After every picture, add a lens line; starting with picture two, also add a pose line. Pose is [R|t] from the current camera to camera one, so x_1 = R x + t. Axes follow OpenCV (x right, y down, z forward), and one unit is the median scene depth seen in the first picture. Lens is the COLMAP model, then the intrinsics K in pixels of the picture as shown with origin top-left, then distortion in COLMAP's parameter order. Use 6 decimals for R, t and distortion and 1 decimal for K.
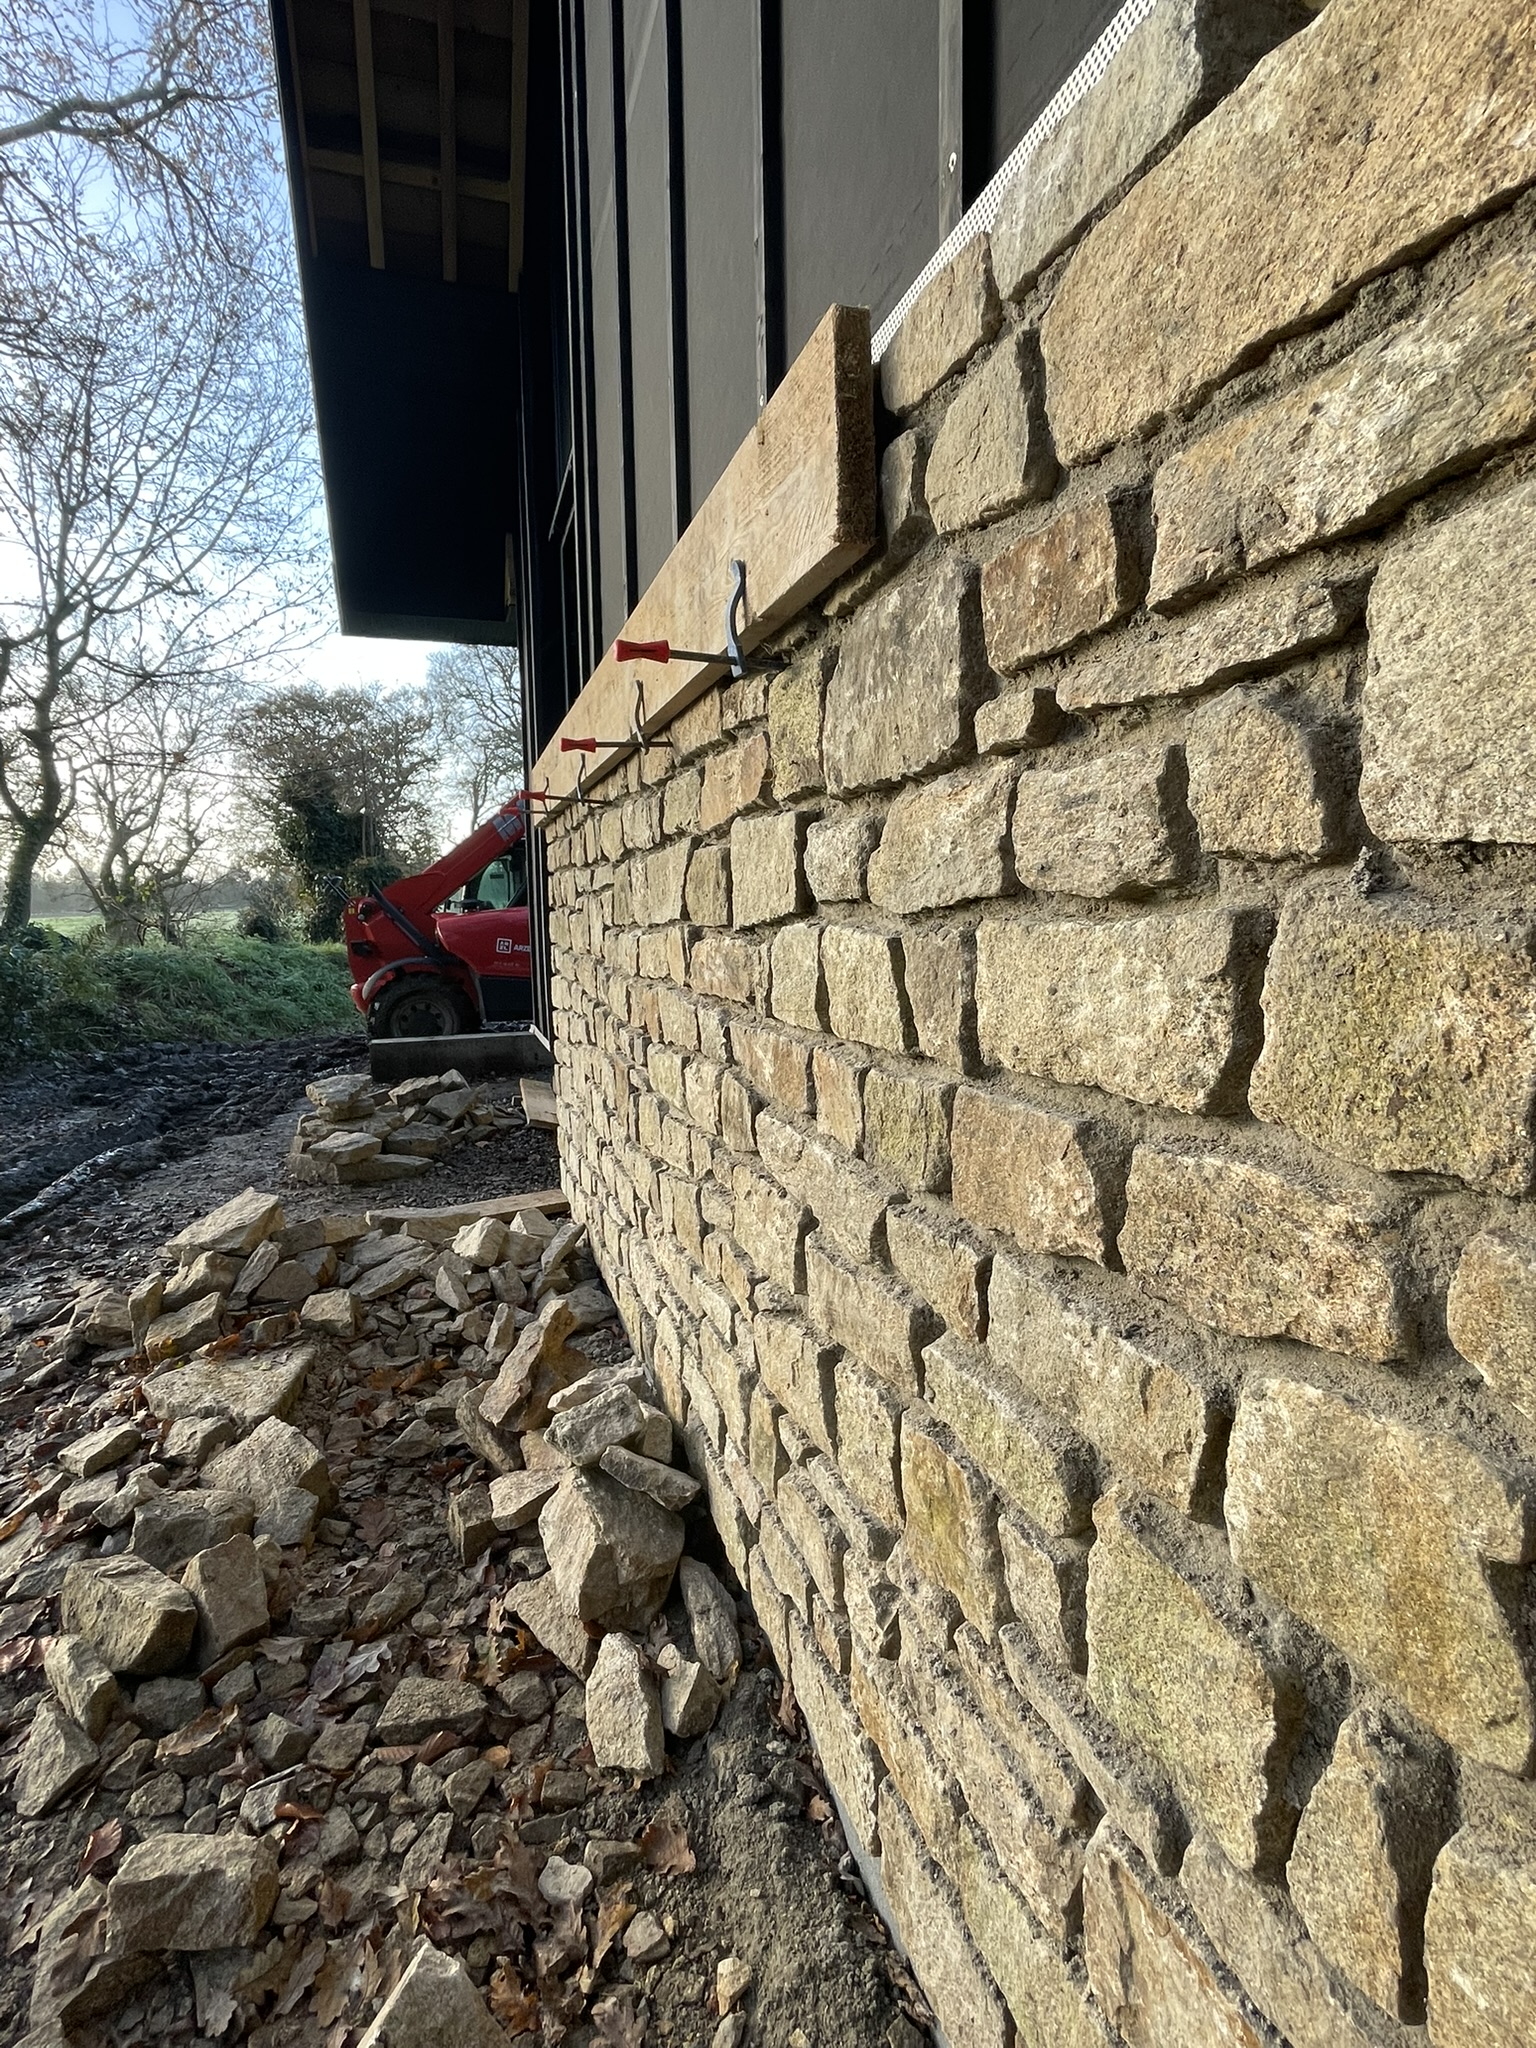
lens RADIAL K [[1011.7, 0, 768.2], [0, 1011.7, 1017.9], [0, 0, 1]] dist [-0.002697, -0.000258]
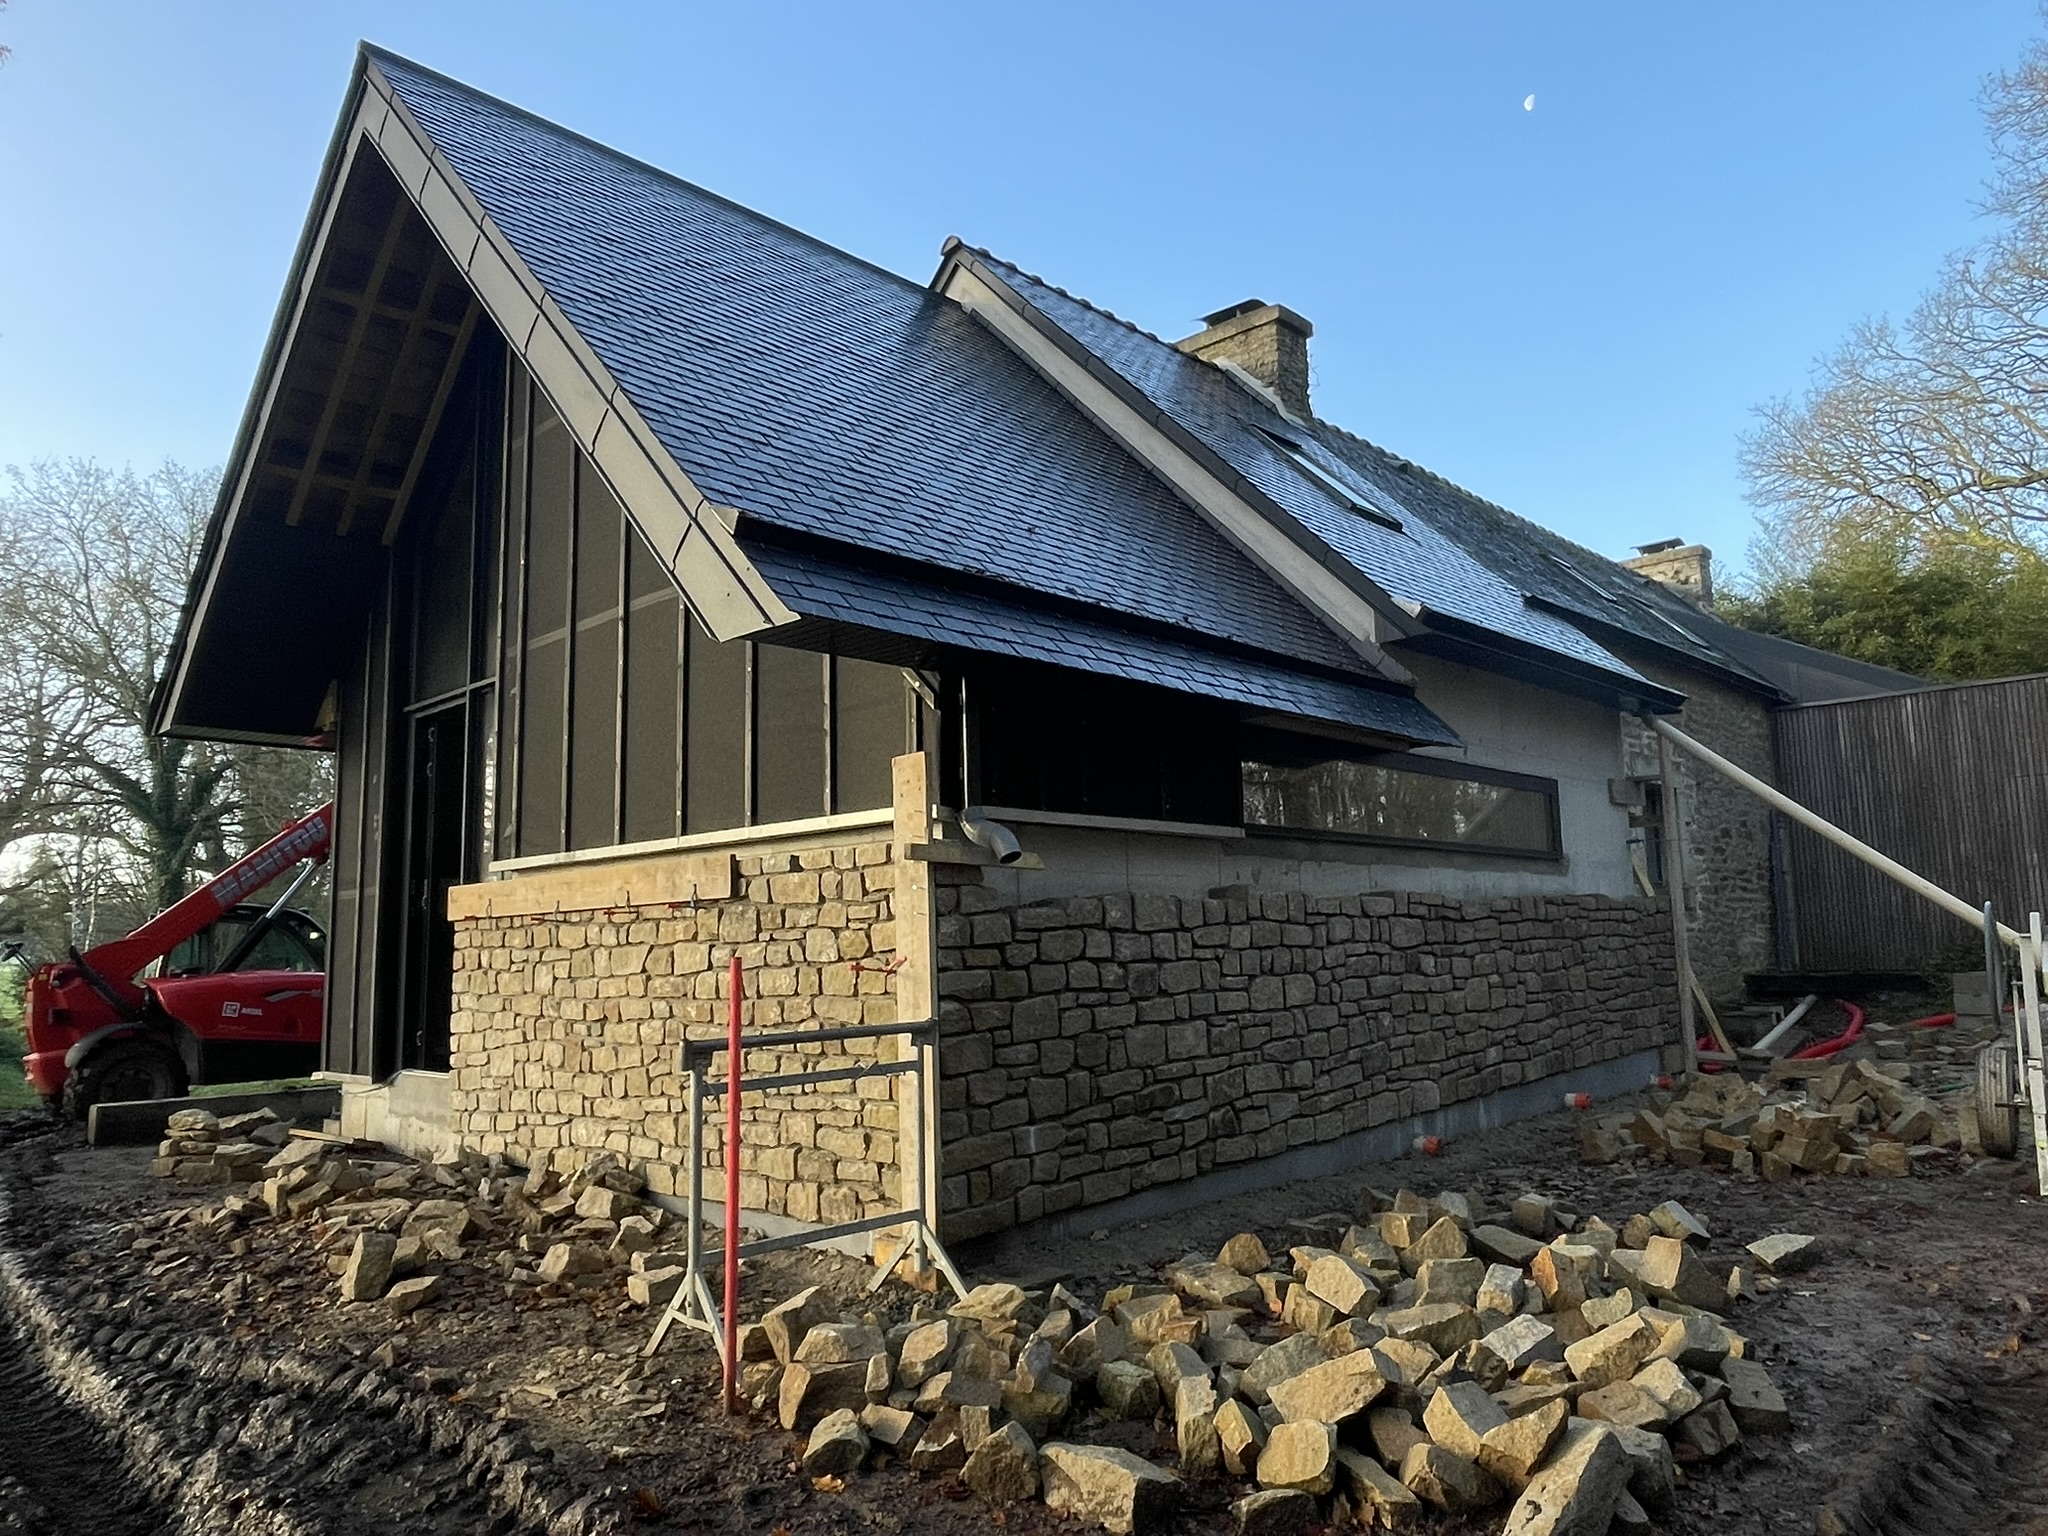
lens RADIAL K [[1367.8, 0, 1026.3], [0, 1367.8, 766.7], [0, 0, 1]] dist [0.004705, 0.001547]
pose [[0.887195, 0.058680, 0.457647, -1.669977], [0.057766, 0.969949, -0.236352, 0.570845], [-0.457763, 0.236127, 0.857145, -5.340806]]
